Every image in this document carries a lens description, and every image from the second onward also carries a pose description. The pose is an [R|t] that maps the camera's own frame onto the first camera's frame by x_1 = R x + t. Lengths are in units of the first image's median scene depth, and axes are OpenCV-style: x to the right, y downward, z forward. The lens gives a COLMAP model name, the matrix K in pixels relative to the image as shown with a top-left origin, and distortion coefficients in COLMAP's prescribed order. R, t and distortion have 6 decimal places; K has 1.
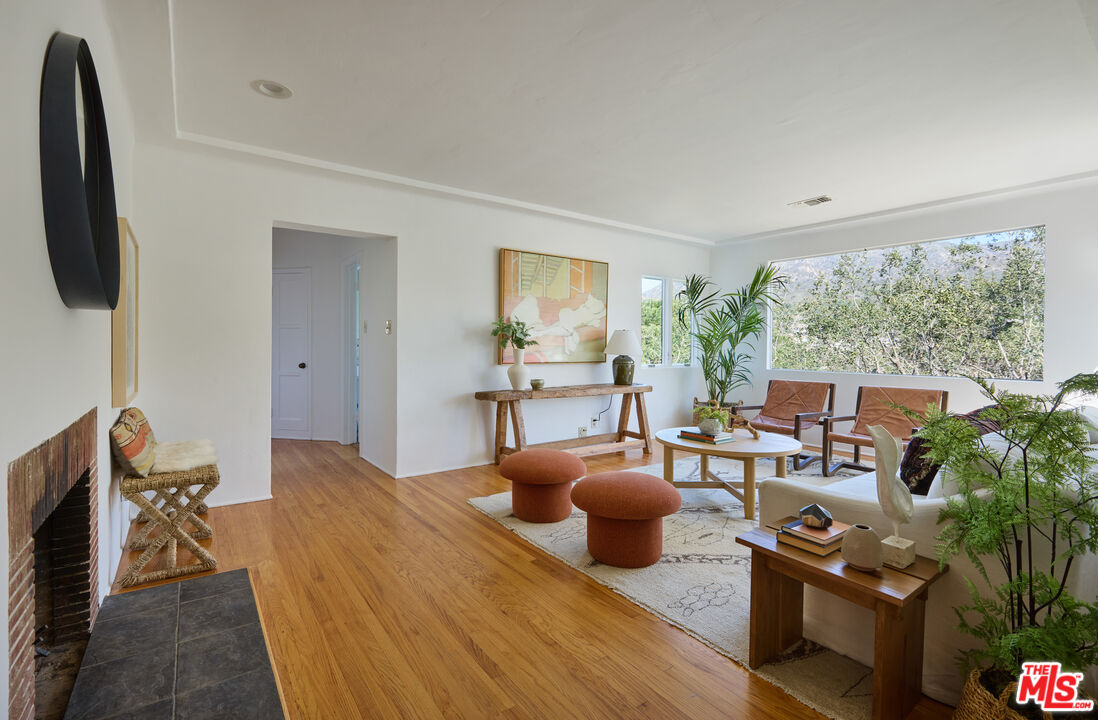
lens RADIAL K [[489.4, 0, 536.7], [0, 489.4, 352.1], [0, 0, 1]] dist [0.002220, -0.000462]
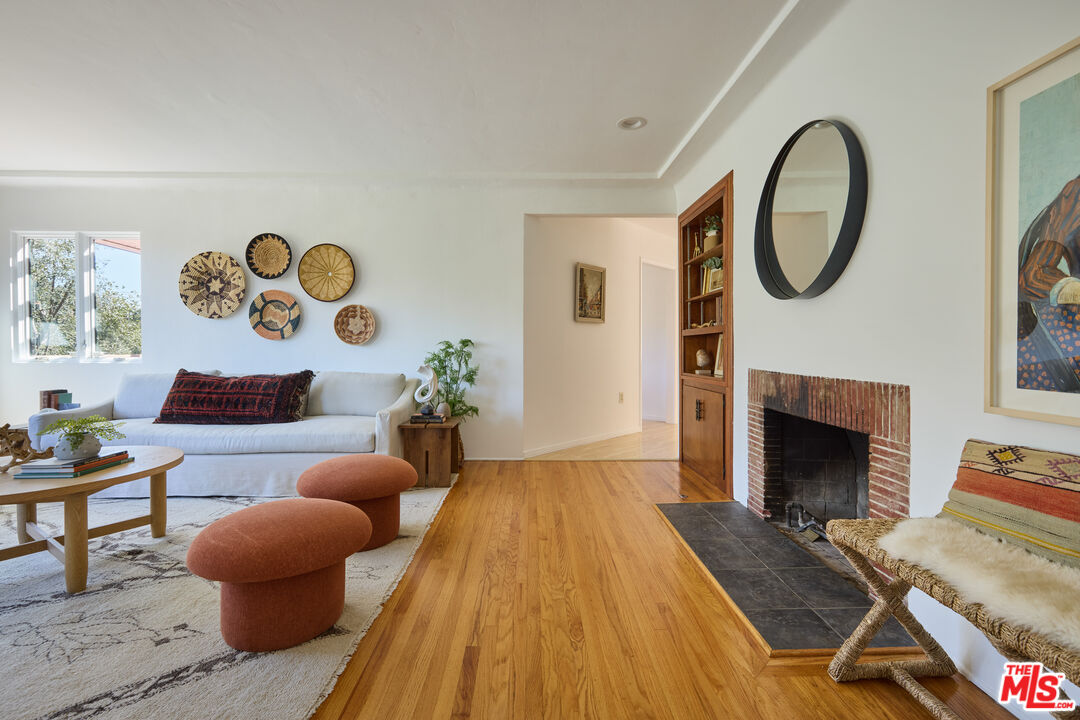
lens RADIAL K [[489.8, 0, 538.6], [0, 489.8, 353.1], [0, 0, 1]] dist [0.002325, -0.000473]
pose [[-0.828550, -0.012604, 0.559774, -0.348755], [0.001818, 0.999681, 0.025200, 0.012416], [-0.559913, 0.021897, -0.828262, 0.858357]]
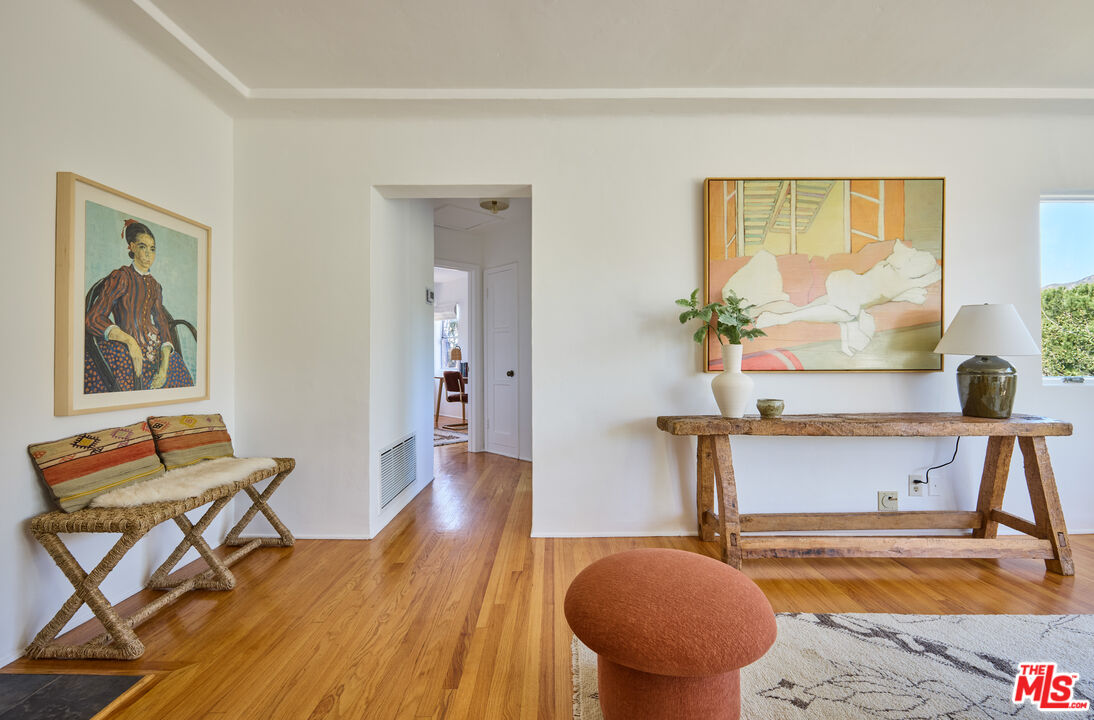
lens RADIAL K [[487.6, 0, 555.9], [0, 487.6, 354.9], [0, 0, 1]] dist [0.002220, -0.000462]
pose [[0.821488, -0.013982, -0.570055, 0.111530], [0.001182, 0.999739, -0.022818, 0.016932], [0.570225, 0.018071, 0.821290, 0.386973]]
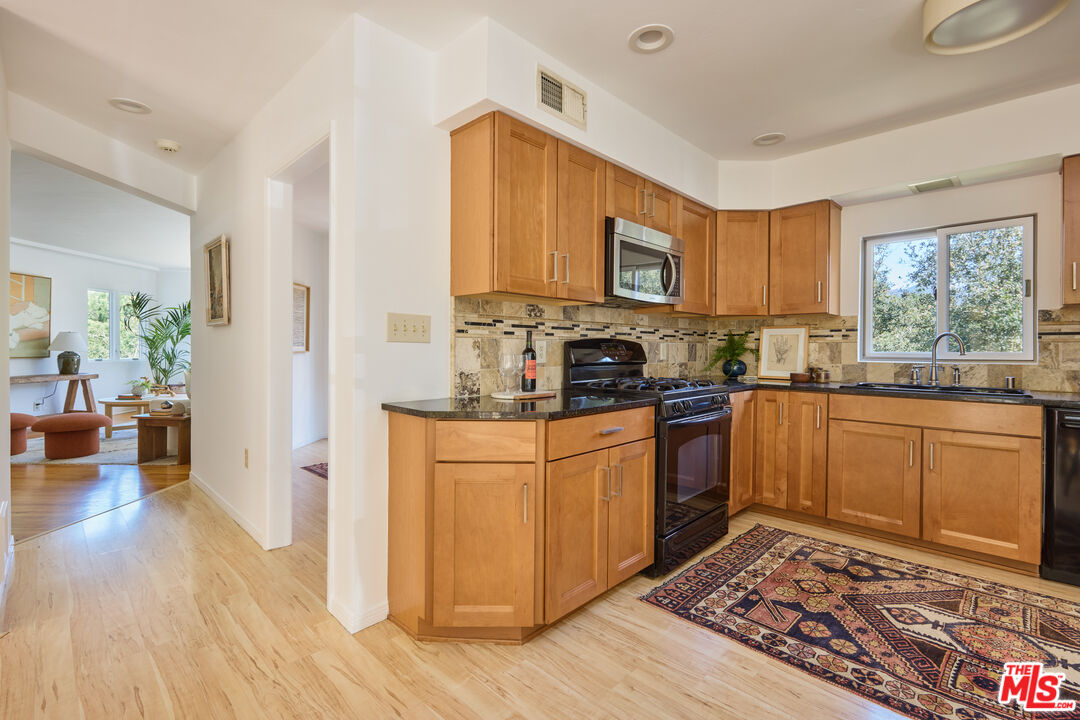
lens RADIAL K [[489.8, 0, 541.4], [0, 489.8, 352.1], [0, 0, 1]] dist [0.002325, -0.000473]
pose [[0.583818, -0.008941, 0.811835, -0.159017], [0.008282, 0.999953, 0.005056, 0.013088], [-0.811842, 0.003772, 0.583865, -0.837273]]
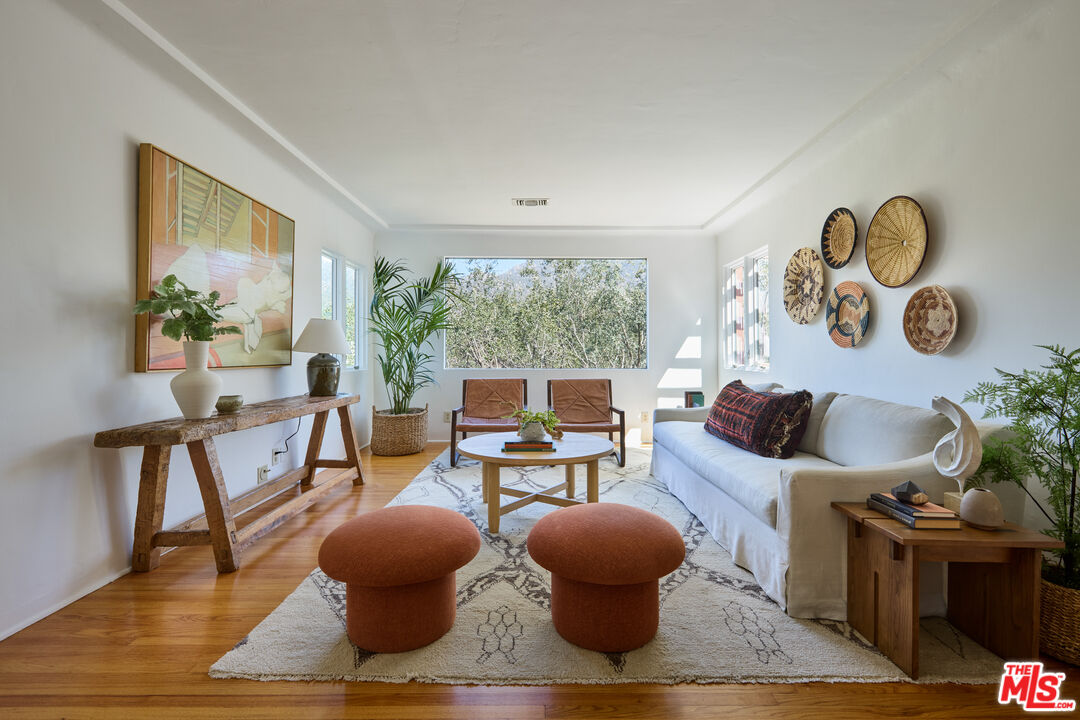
lens RADIAL K [[489.8, 0, 541.5], [0, 489.8, 351.8], [0, 0, 1]] dist [0.002325, -0.000473]
pose [[0.577081, -0.001892, 0.816684, -0.239783], [0.015293, 0.999847, -0.008490, 0.014469], [-0.816543, 0.017389, 0.577022, 0.356678]]
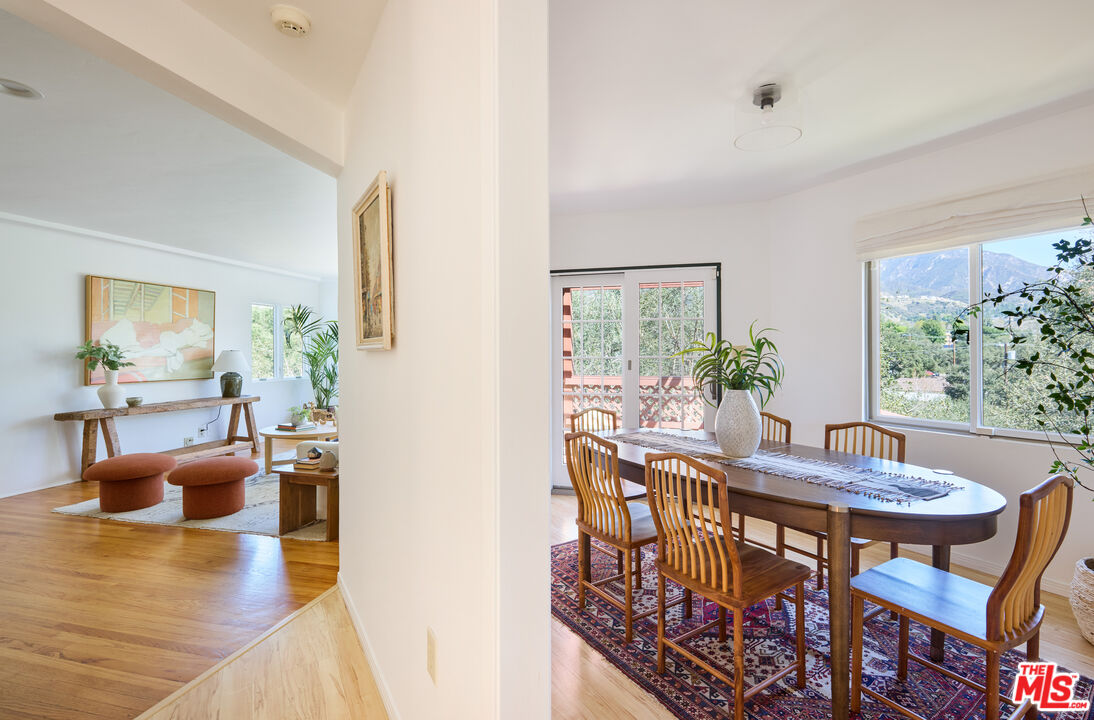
lens RADIAL K [[487.6, 0, 556.6], [0, 487.6, 352.5], [0, 0, 1]] dist [0.002220, -0.000462]
pose [[0.755442, -0.008659, 0.655158, -0.000045], [0.018087, 0.999807, -0.007641, -0.018177], [-0.654966, 0.017622, 0.755453, -0.429462]]
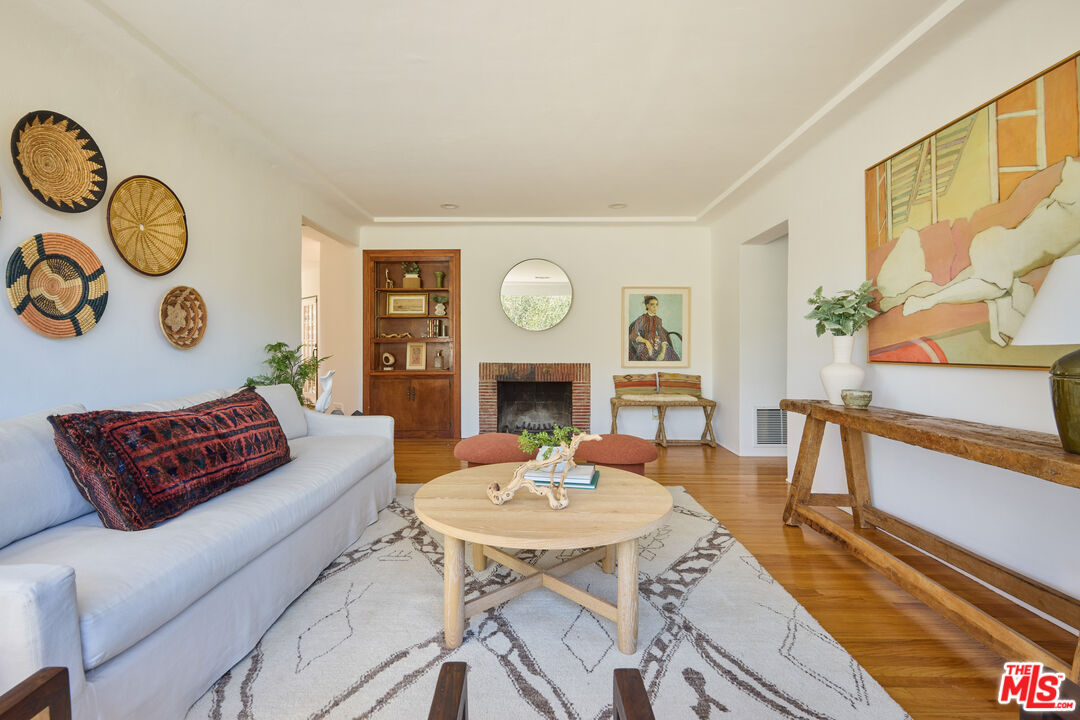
lens RADIAL K [[489.8, 0, 534.7], [0, 489.8, 351.3], [0, 0, 1]] dist [0.002325, -0.000473]
pose [[-0.582365, -0.003992, -0.812918, 0.629359], [-0.014366, 0.999882, 0.005382, 0.013541], [0.812800, 0.014812, -0.582354, 0.973725]]
